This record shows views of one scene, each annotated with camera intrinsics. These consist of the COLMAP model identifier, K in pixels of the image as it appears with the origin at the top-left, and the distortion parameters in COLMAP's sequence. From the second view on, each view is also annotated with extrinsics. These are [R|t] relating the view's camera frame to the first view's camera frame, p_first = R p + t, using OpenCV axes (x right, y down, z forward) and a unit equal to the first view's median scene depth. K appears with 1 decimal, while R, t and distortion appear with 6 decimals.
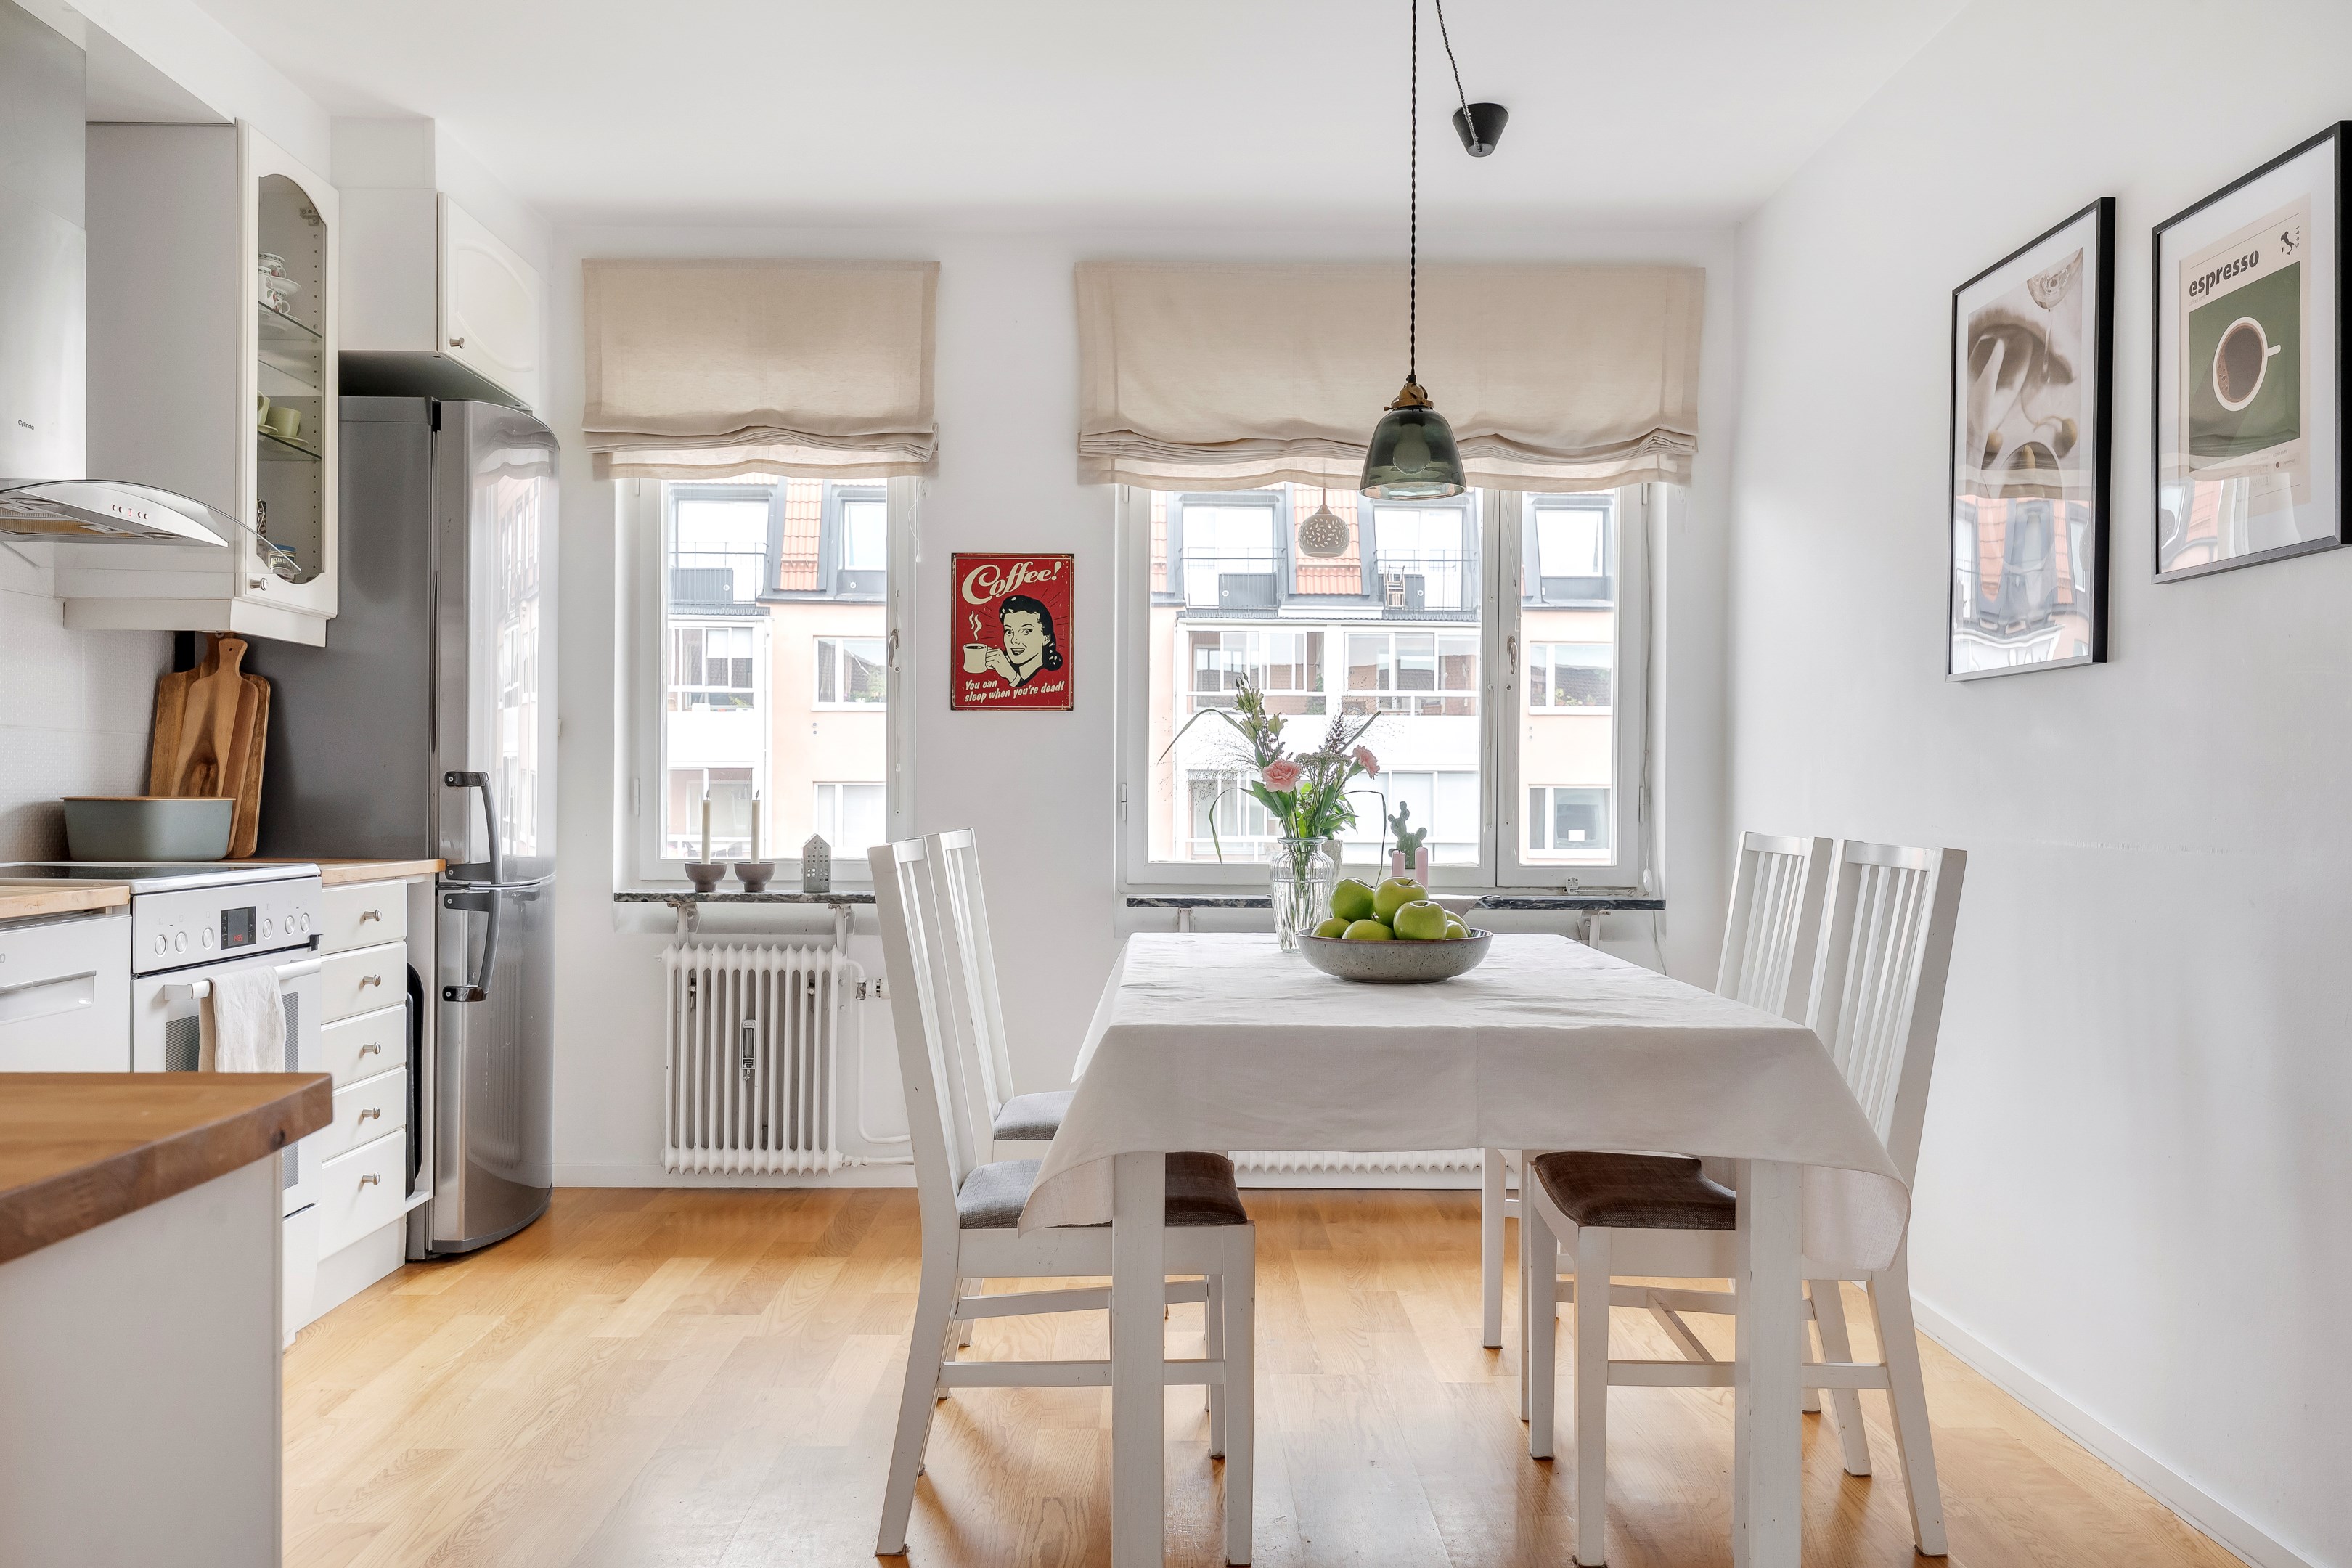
lens RADIAL K [[1794.2, 0, 1171.9], [0, 1794.2, 794.9], [0, 0, 1]] dist [0.003545, 0.003257]
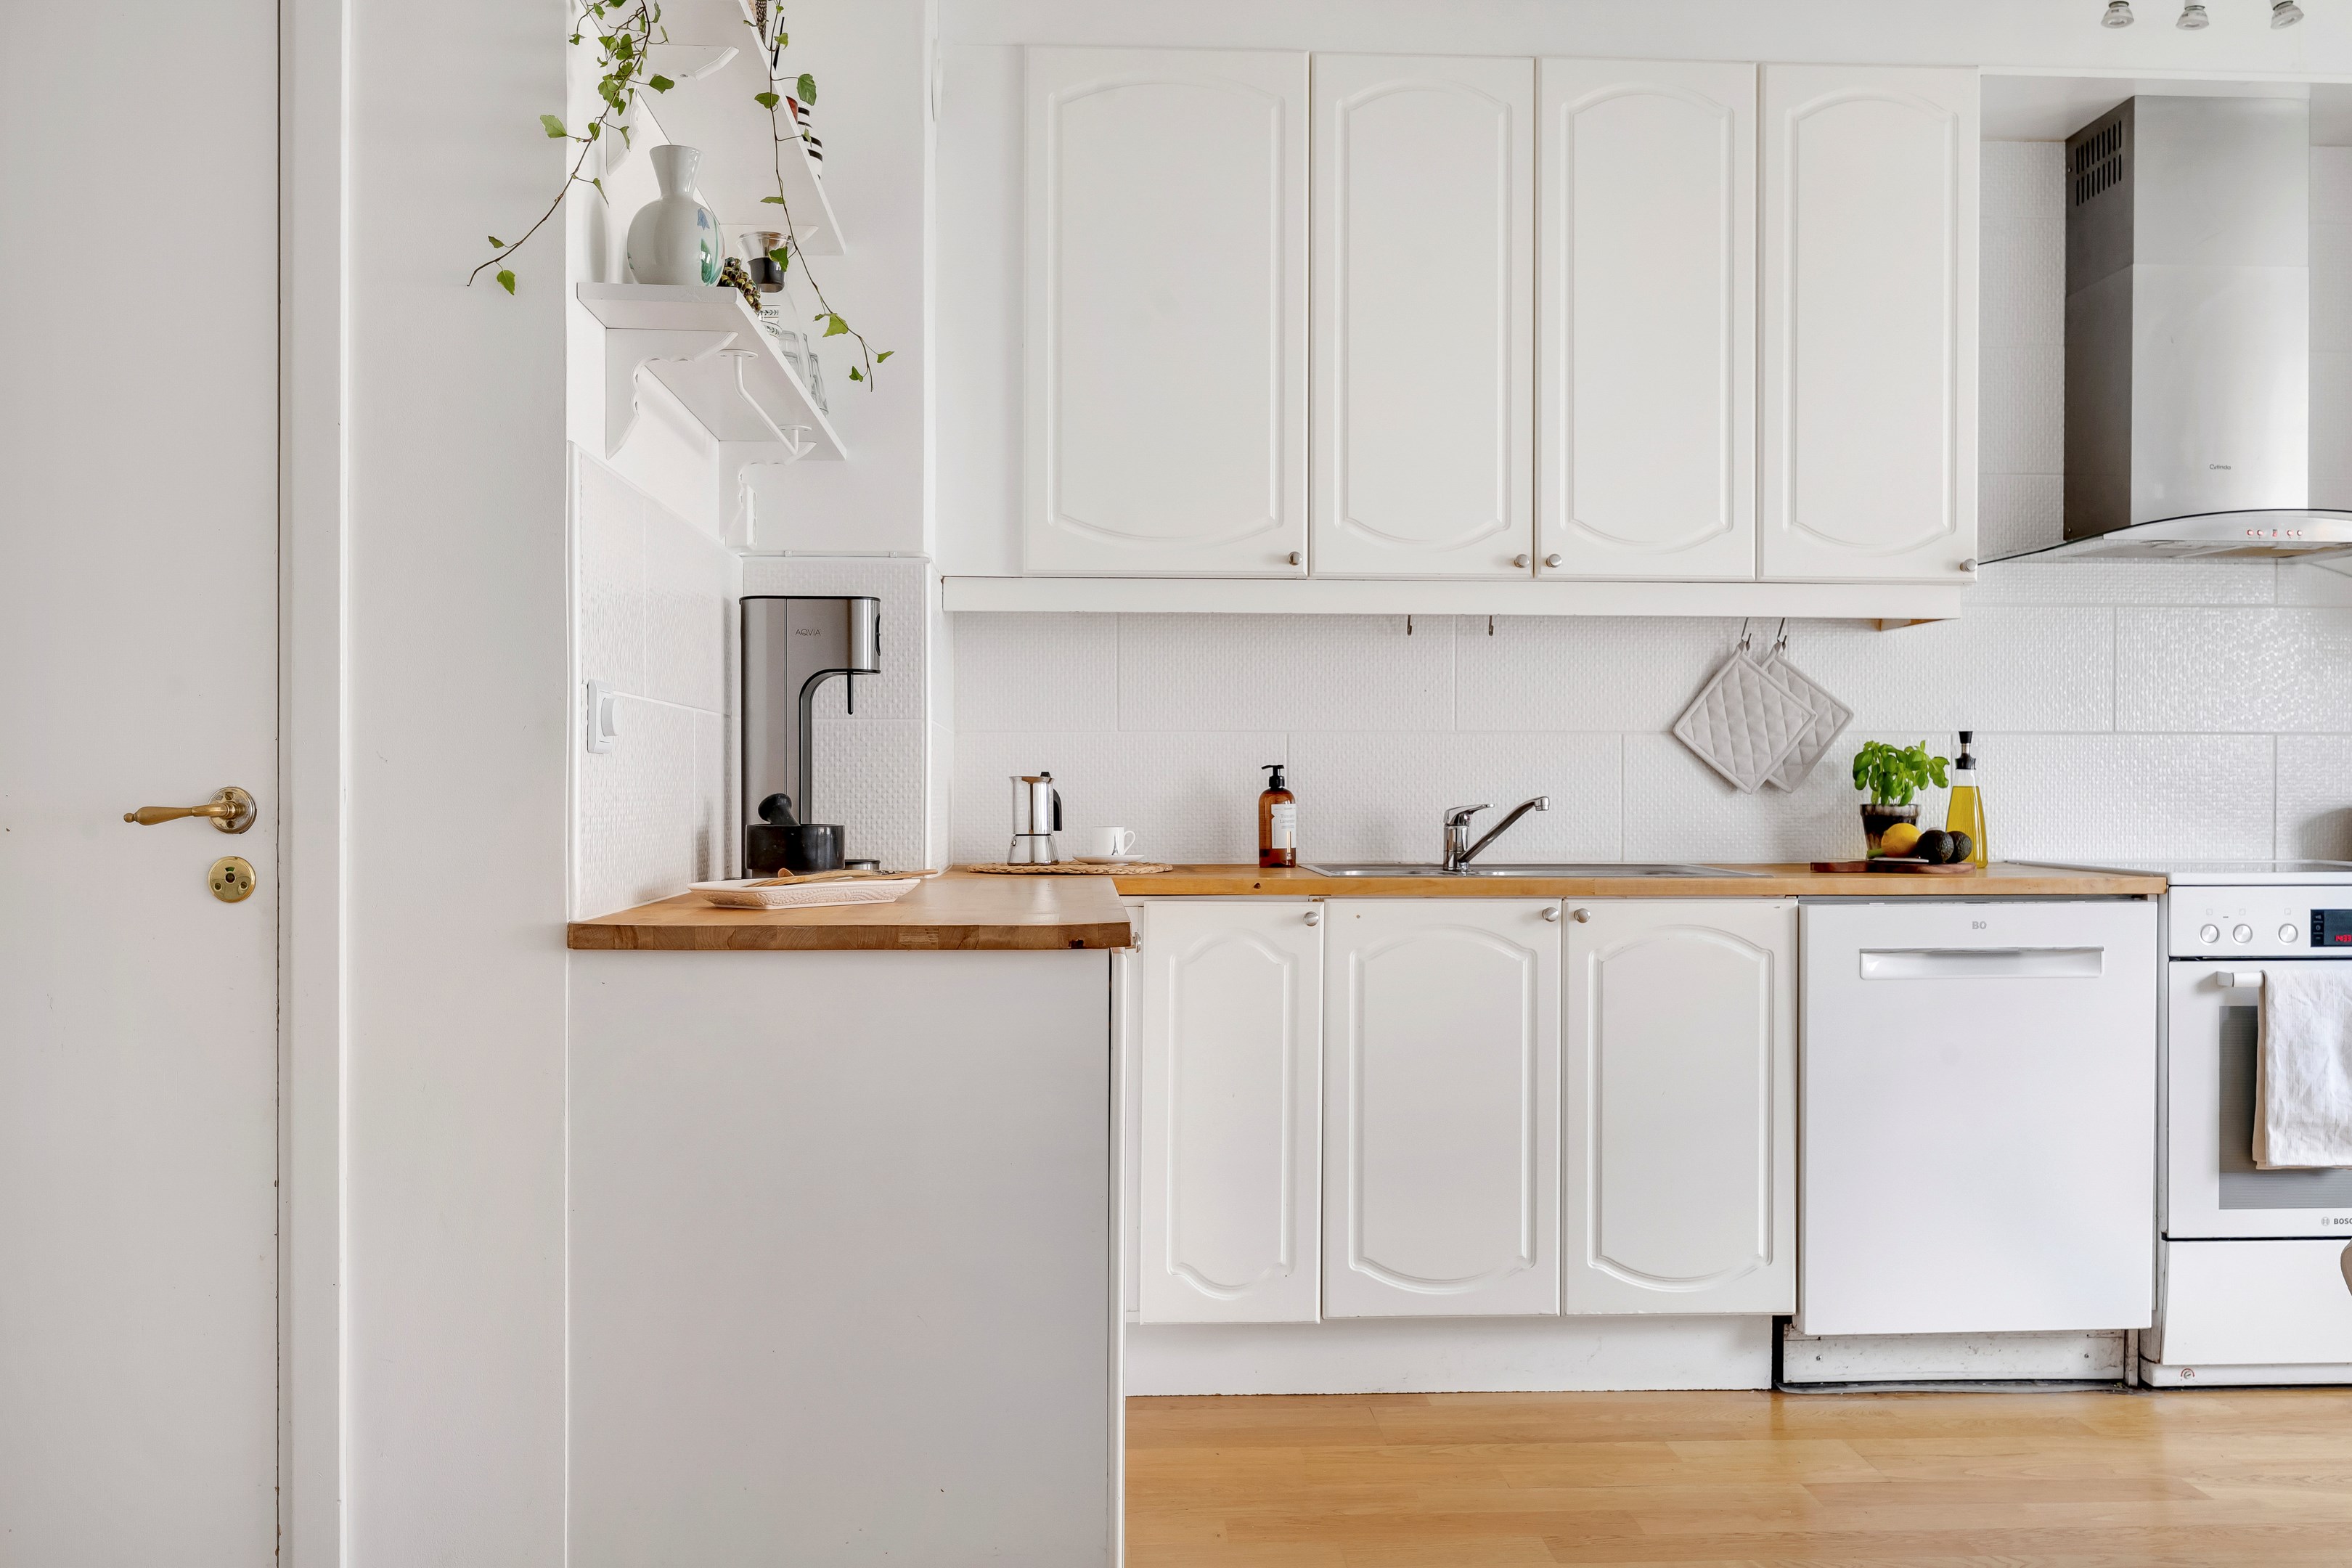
lens RADIAL K [[2030.4, 0, 1176.0], [0, 2030.4, 784.0], [0, 0, 1]] dist [0.003857, 0.000379]
pose [[0.045403, -0.006347, -0.998949, 0.387798], [-0.002843, 0.999975, -0.006482, 0.001423], [0.998965, 0.003134, 0.045384, 0.189626]]
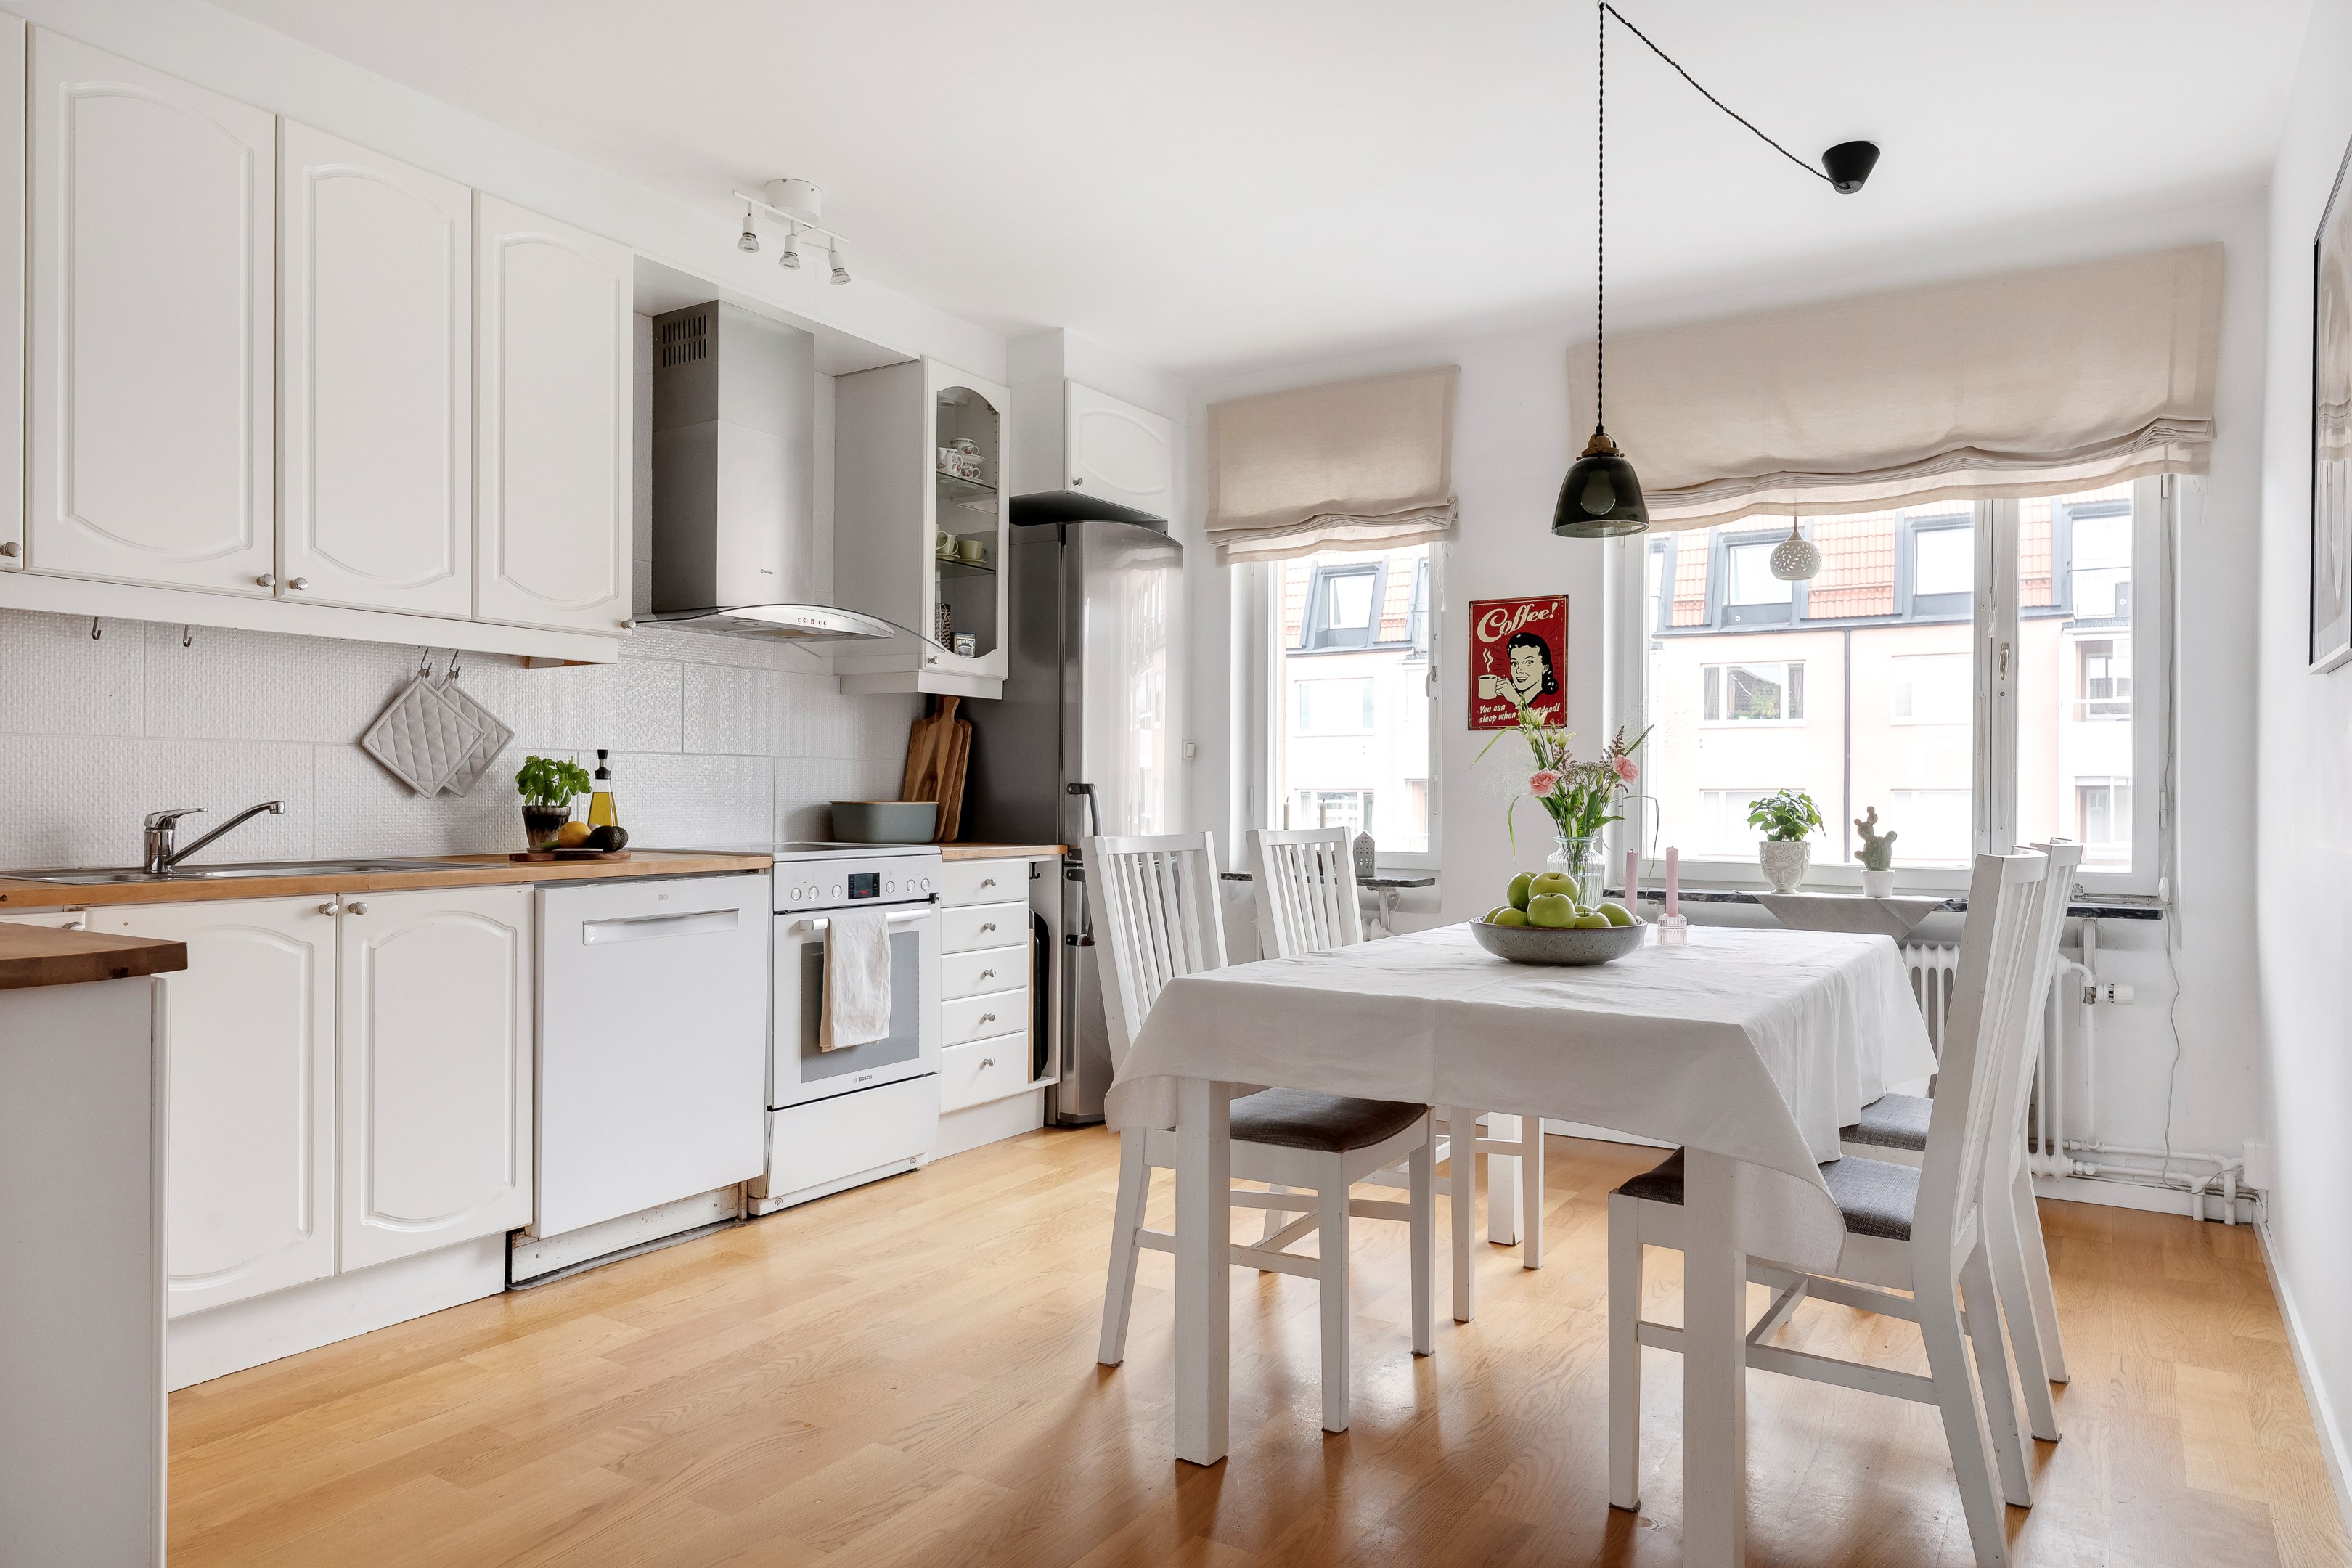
lens RADIAL K [[1486.9, 0, 1176.0], [0, 1486.9, 784.0], [0, 0, 1]] dist [0.002359, 0.001812]
pose [[0.840182, -0.005694, -0.542275, 0.259489], [-0.000459, 0.999937, -0.011211, 0.000497], [0.542304, 0.009668, 0.840126, 0.046746]]
